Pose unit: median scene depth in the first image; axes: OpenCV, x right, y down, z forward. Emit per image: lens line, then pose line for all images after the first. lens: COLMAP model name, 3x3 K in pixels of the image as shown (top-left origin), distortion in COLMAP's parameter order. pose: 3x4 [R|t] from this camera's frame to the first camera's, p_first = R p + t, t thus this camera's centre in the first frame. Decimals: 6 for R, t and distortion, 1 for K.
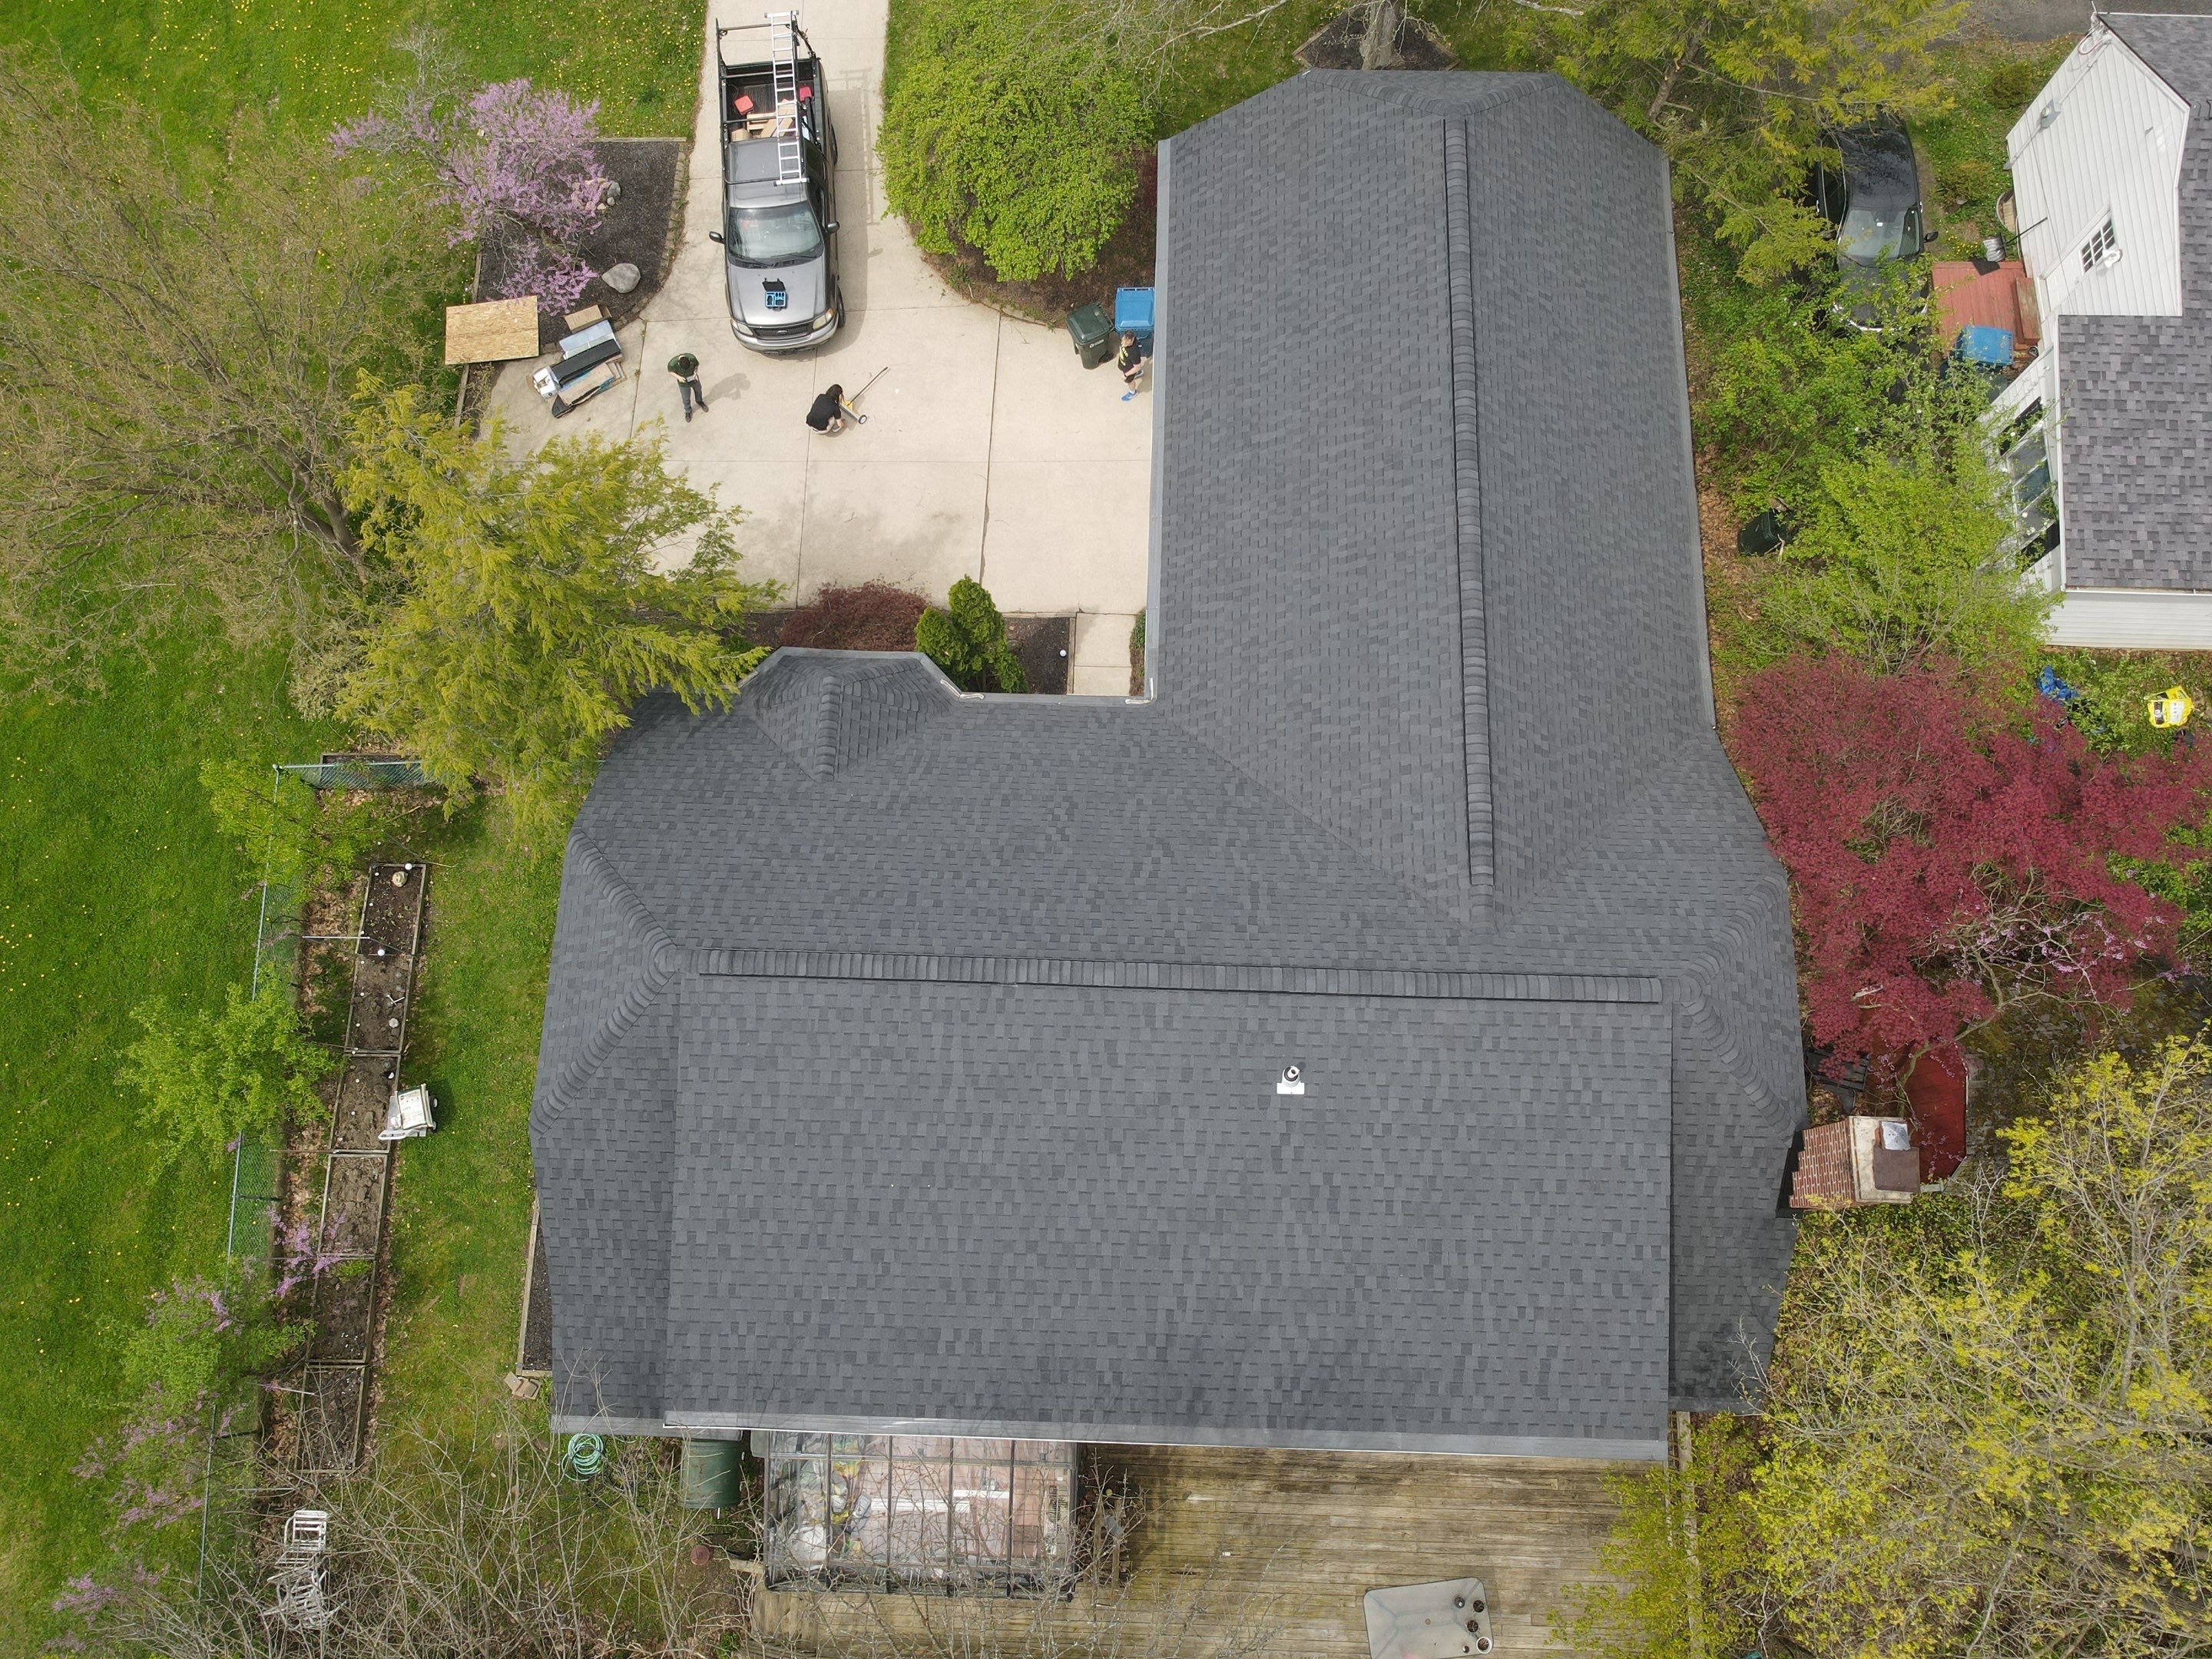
lens RADIAL K [[1608.4, 0, 1110.1], [0, 1608.4, 824.1], [0, 0, 1]] dist [0.000363, -0.000613]
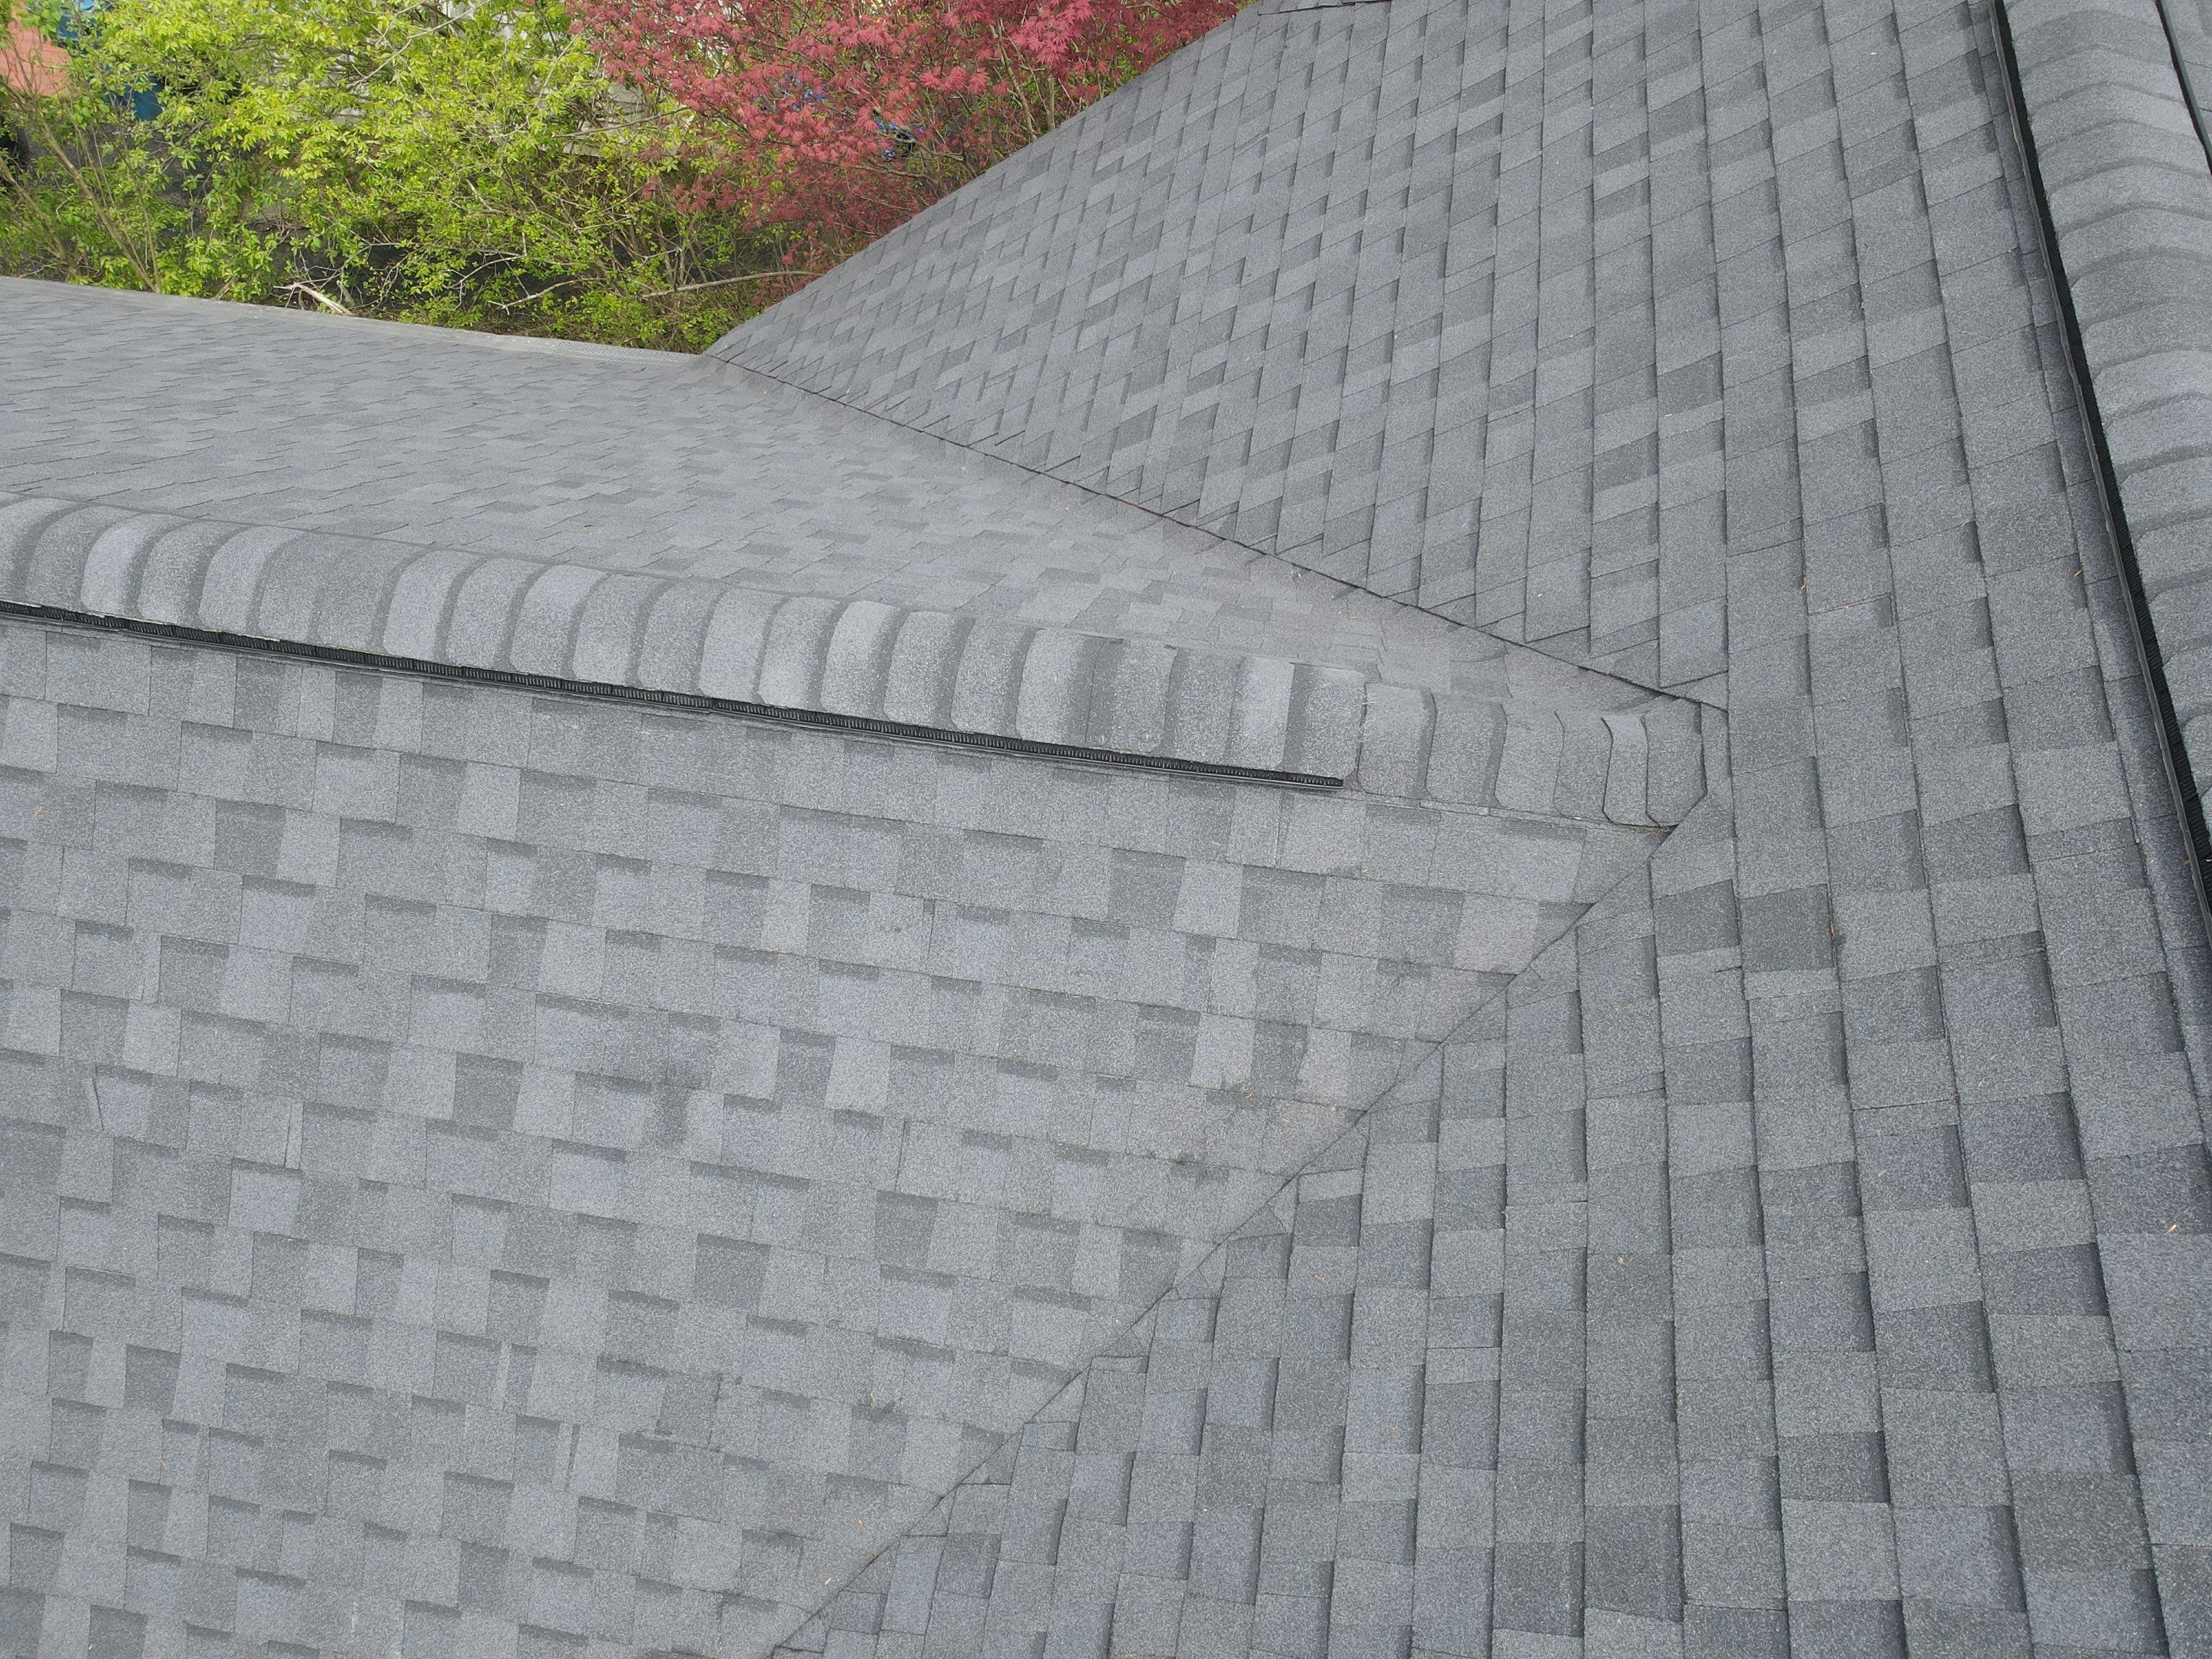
lens RADIAL K [[1608.4, 0, 1110.1], [0, 1608.4, 824.1], [0, 0, 1]] dist [0.000363, -0.000613]
pose [[0.134043, -0.826307, 0.547037, 0.115264], [0.950383, 0.263566, 0.165242, -0.007547], [-0.280721, 0.497745, 0.820637, 0.760604]]
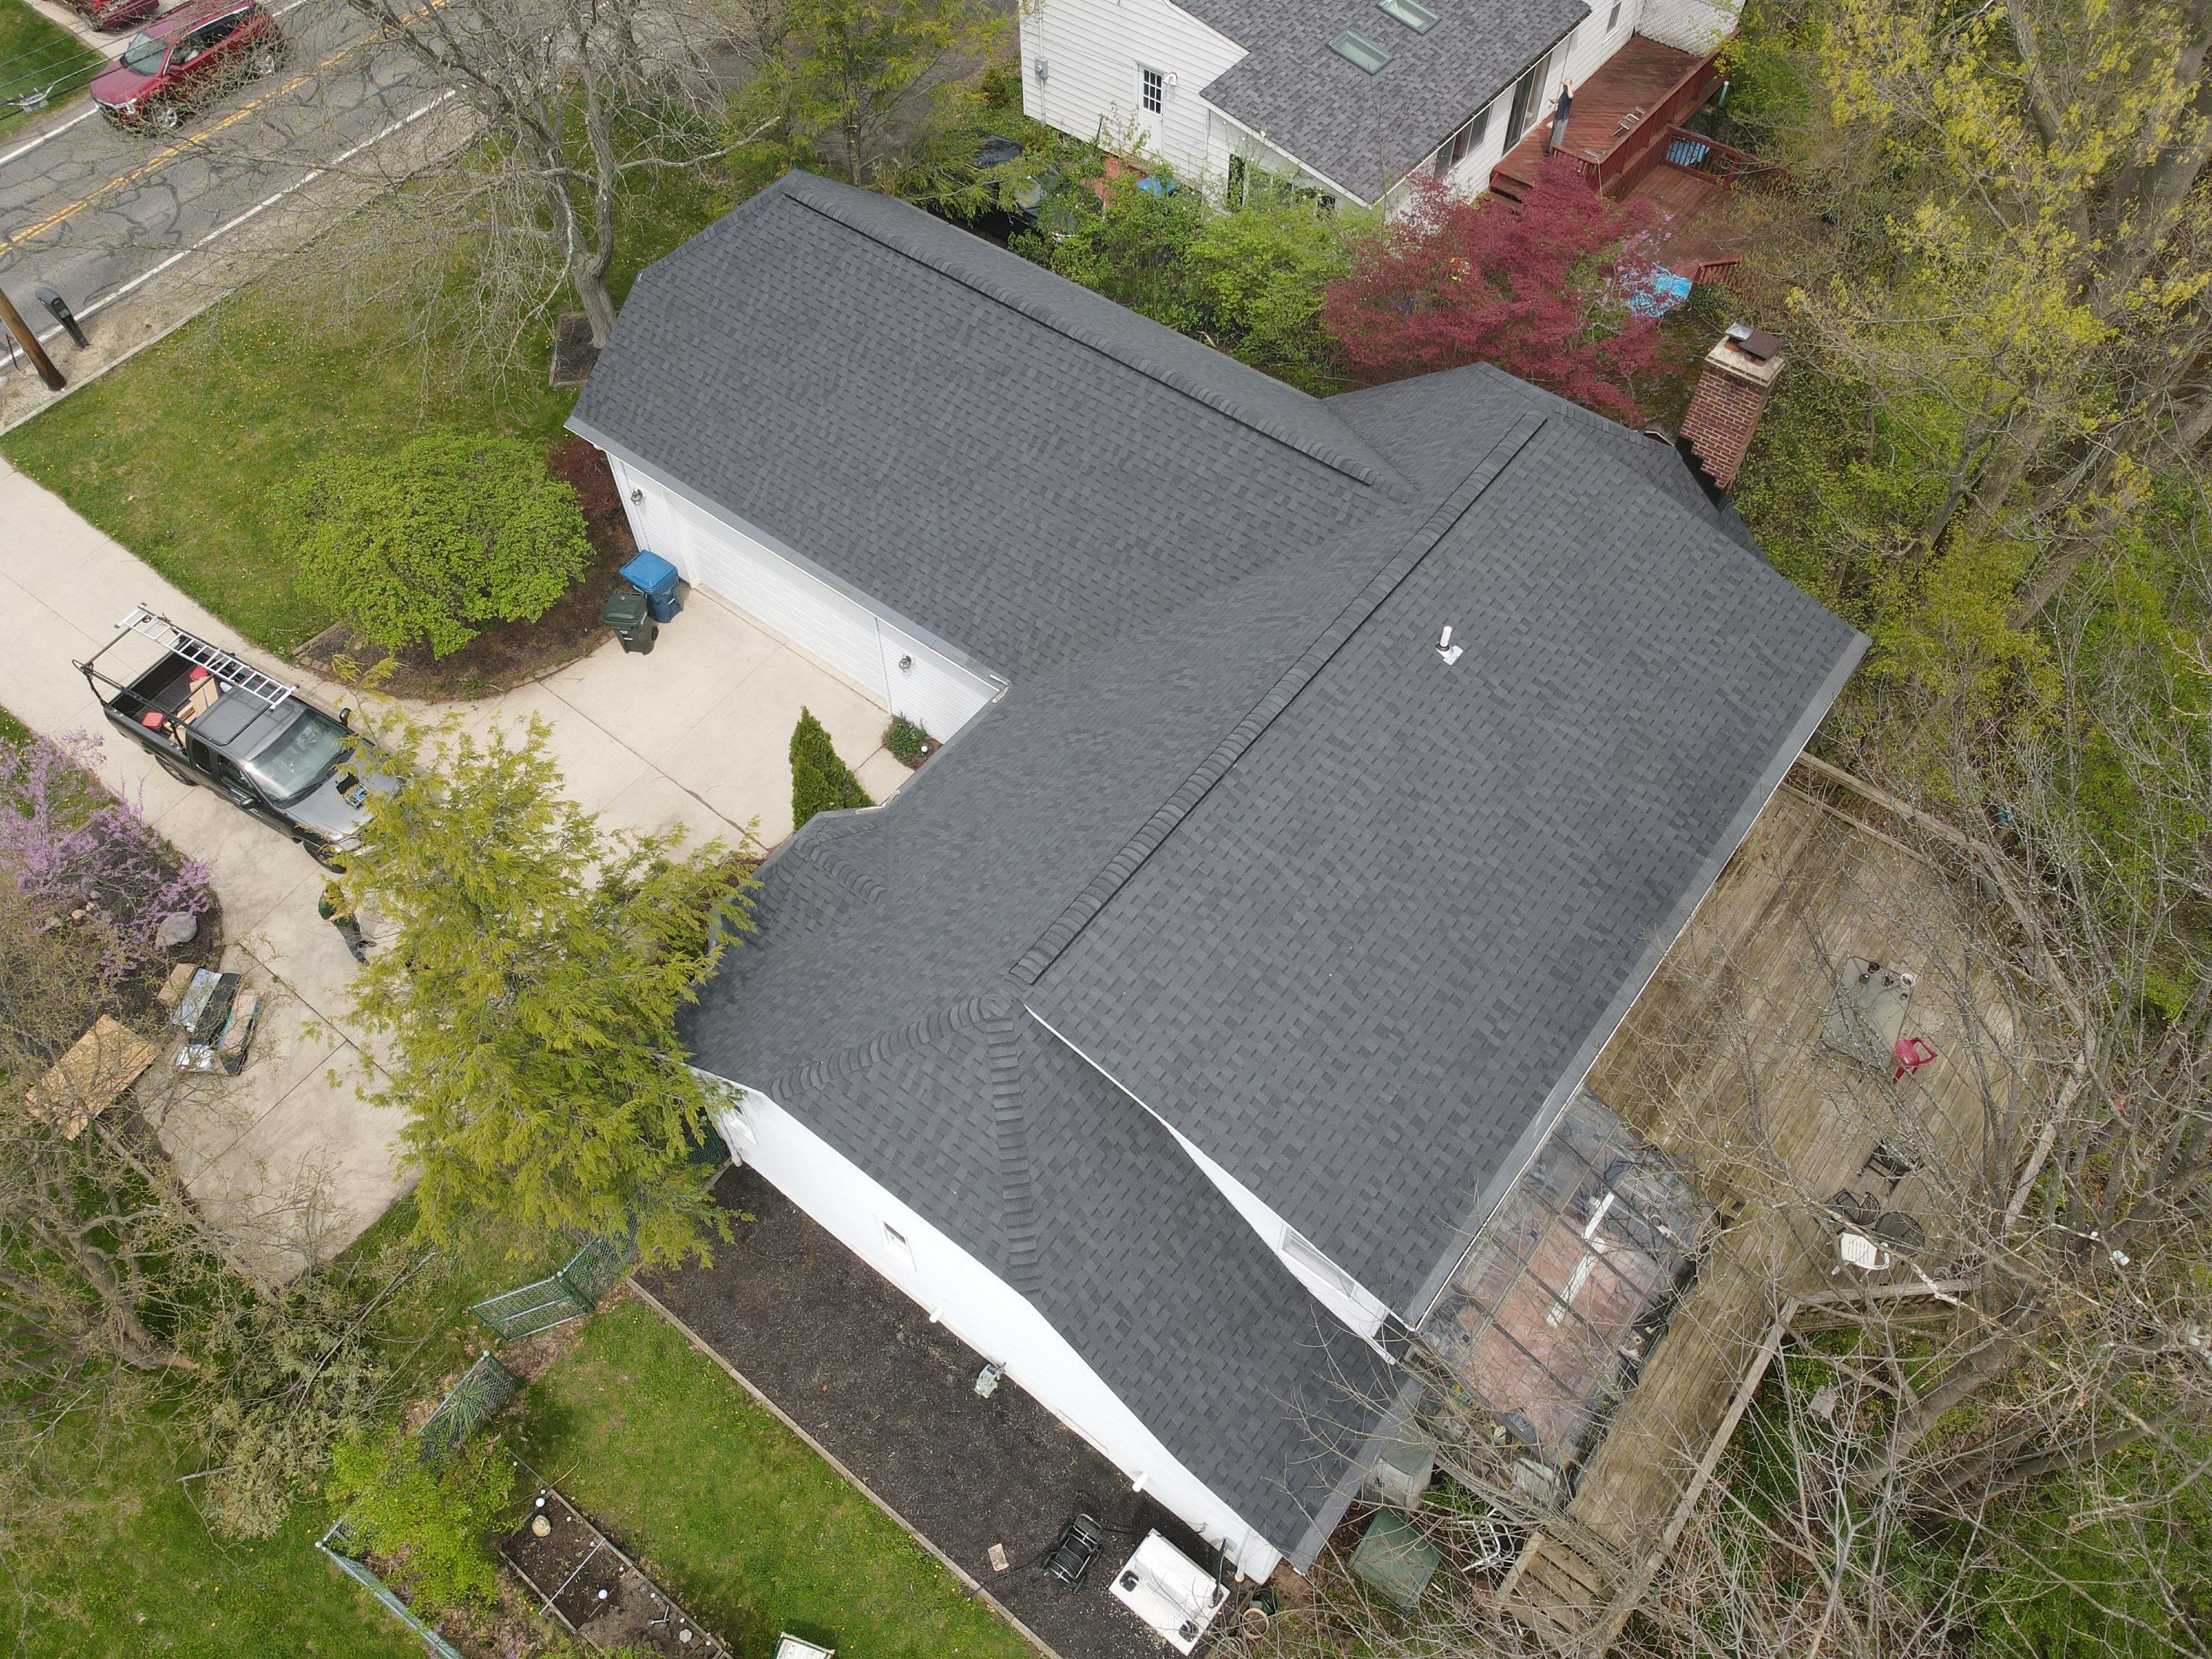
lens RADIAL K [[1608.4, 0, 1110.1], [0, 1608.4, 824.1], [0, 0, 1]] dist [0.000363, -0.000613]
pose [[0.586112, -0.661442, 0.467939, -0.489307], [0.778163, 0.620415, -0.097709, 0.132069], [-0.225688, 0.421402, 0.878343, 0.130365]]
